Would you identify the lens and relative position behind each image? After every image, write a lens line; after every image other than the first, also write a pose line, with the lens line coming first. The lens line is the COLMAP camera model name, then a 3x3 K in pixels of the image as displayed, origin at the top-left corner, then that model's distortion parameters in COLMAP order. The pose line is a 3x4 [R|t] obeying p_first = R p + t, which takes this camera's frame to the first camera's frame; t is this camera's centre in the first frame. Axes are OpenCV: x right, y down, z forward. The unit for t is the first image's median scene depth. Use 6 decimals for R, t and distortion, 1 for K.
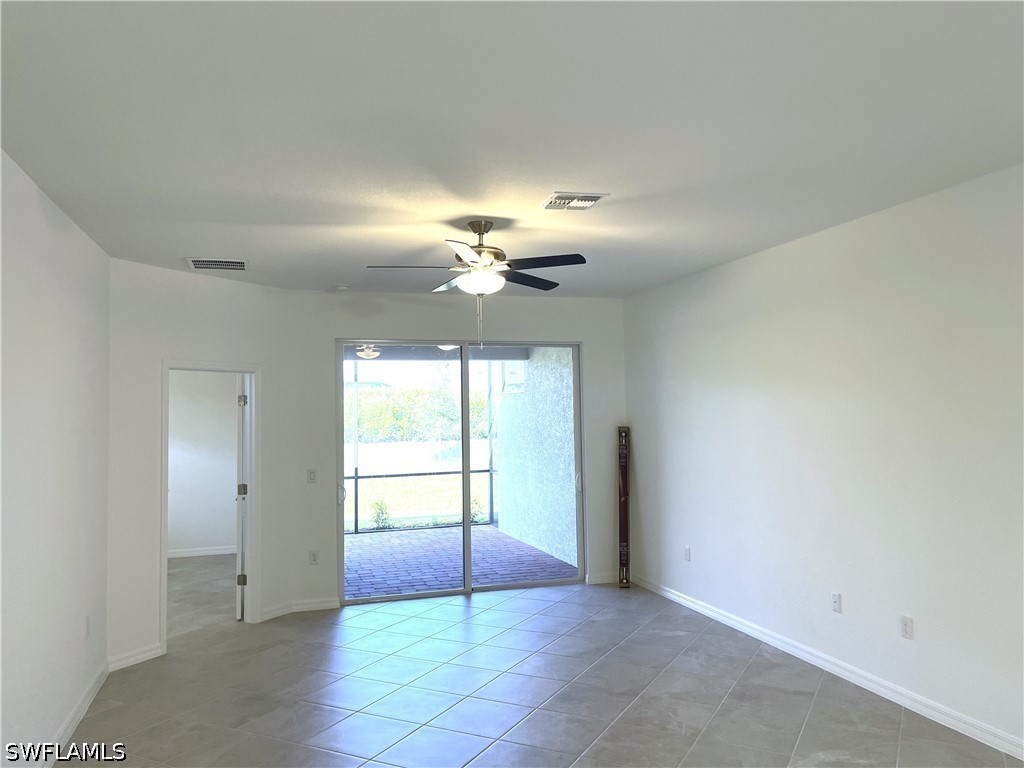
lens RADIAL K [[780.7, 0, 515.8], [0, 780.7, 367.4], [0, 0, 1]] dist [0.057491, -0.000993]
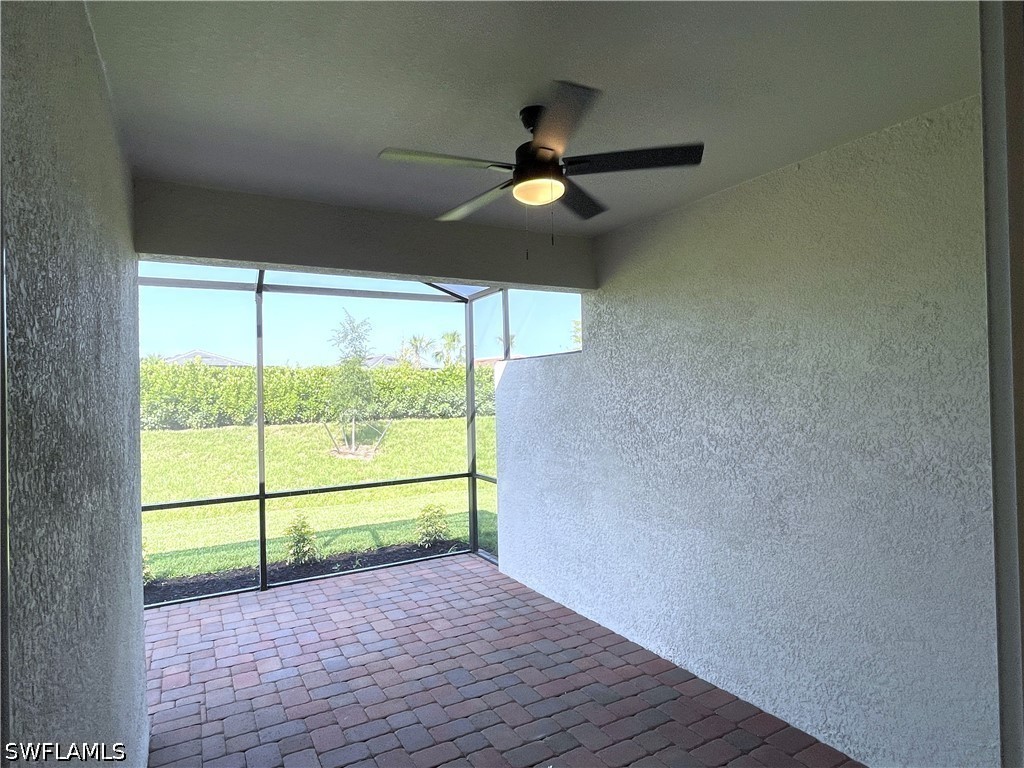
lens RADIAL K [[576.0, 0, 512.0], [0, 576.0, 384.0], [0, 0, 1]] dist [-0.005999, 0.000072]
pose [[0.976009, -0.000769, 0.217731, -0.190955], [-0.008359, 0.999124, 0.041002, 0.058399], [-0.217572, -0.041839, 0.975147, 0.901616]]
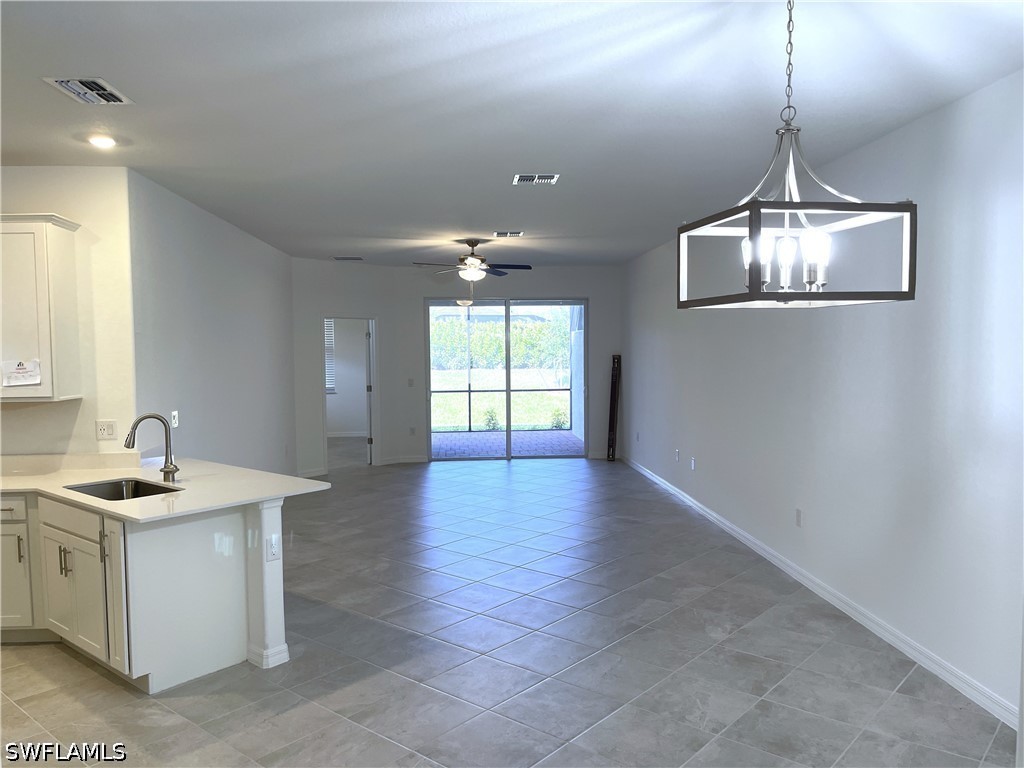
lens RADIAL K [[773.1, 0, 512.0], [0, 773.1, 384.0], [0, 0, 1]] dist [0.101720, -0.151112]
pose [[0.974692, 0.021121, -0.222552, 0.280423], [0.003485, 0.993970, 0.109593, -0.031177], [0.223525, -0.107595, 0.968741, -0.471841]]
